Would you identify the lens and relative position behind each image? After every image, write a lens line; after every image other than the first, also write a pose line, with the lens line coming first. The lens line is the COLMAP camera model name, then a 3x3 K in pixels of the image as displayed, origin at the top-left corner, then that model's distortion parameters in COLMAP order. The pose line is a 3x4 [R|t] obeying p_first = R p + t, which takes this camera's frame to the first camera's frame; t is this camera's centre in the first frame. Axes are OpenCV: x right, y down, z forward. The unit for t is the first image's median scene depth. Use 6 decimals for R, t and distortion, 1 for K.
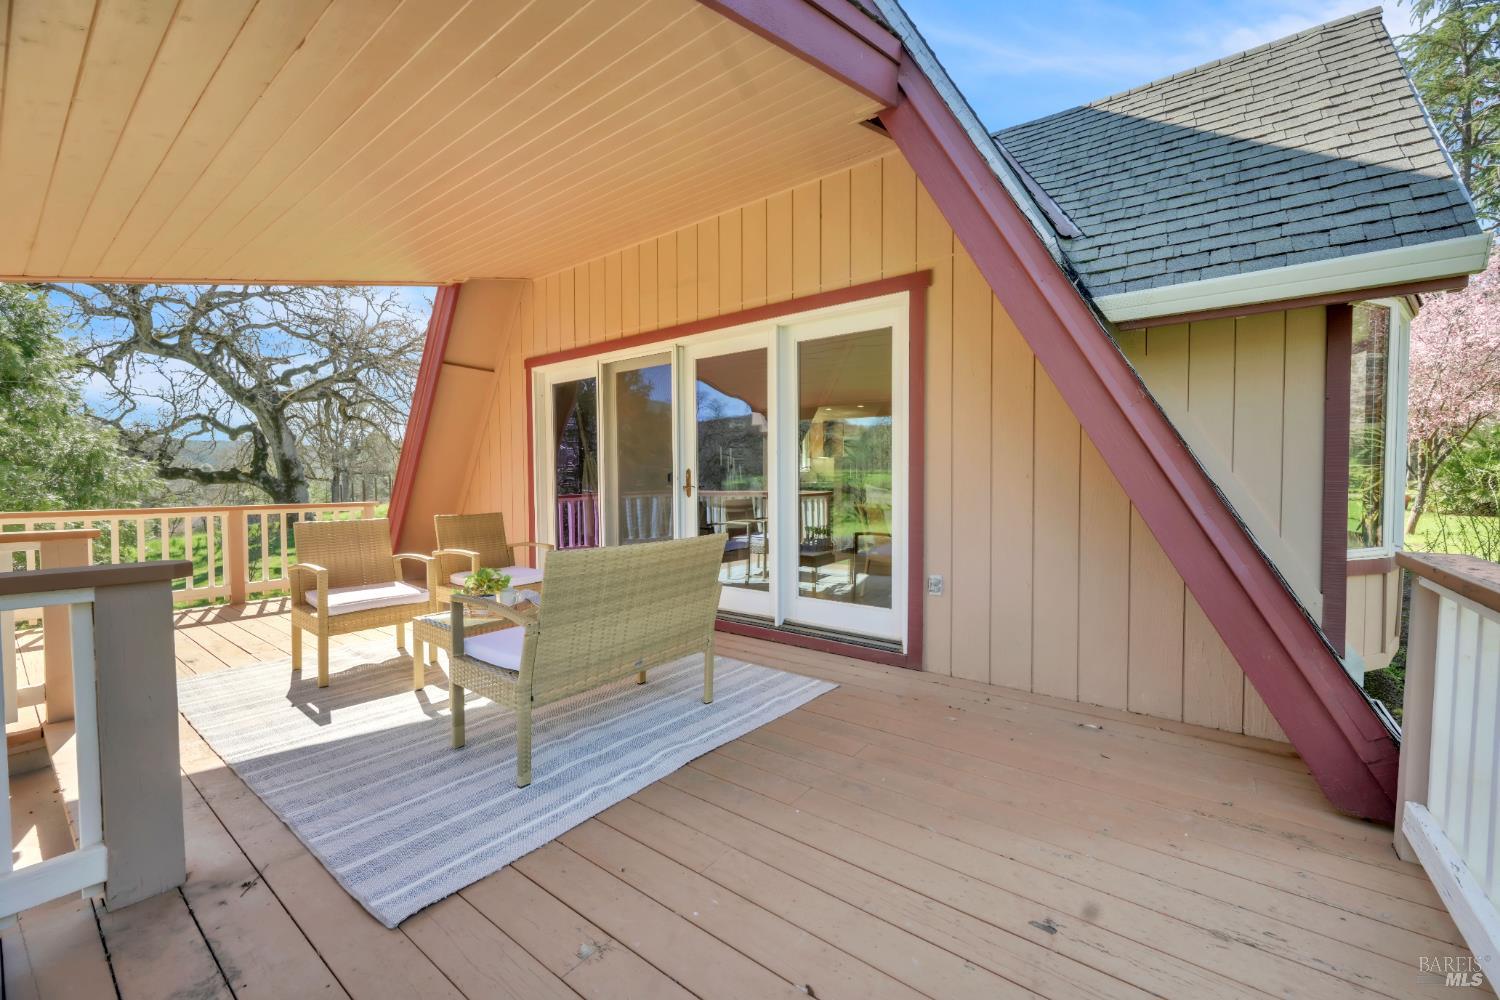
lens RADIAL K [[577.6, 0, 750.0], [0, 577.6, 500.0], [0, 0, 1]] dist [-0.002011, -0.000132]
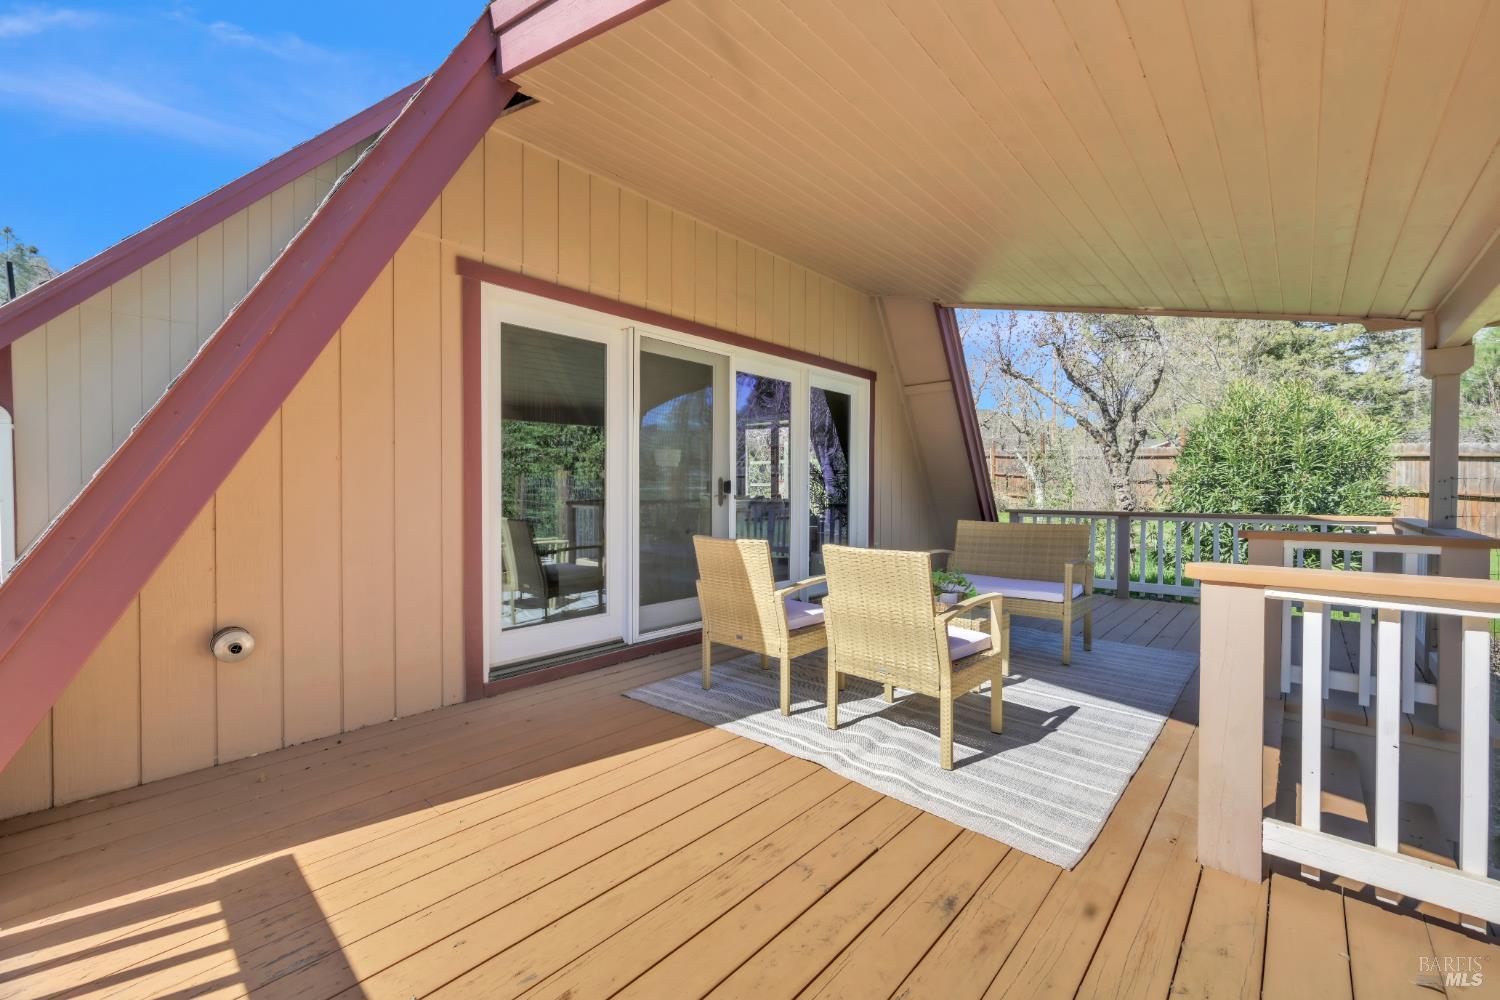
lens RADIAL K [[604.9, 0, 750.0], [0, 604.9, 500.0], [0, 0, 1]] dist [0.022752, 0.000023]
pose [[0.098845, -0.016335, 0.994969, -1.164709], [0.035903, 0.999273, 0.012839, -0.029392], [-0.994455, 0.034453, 0.099360, 0.884808]]
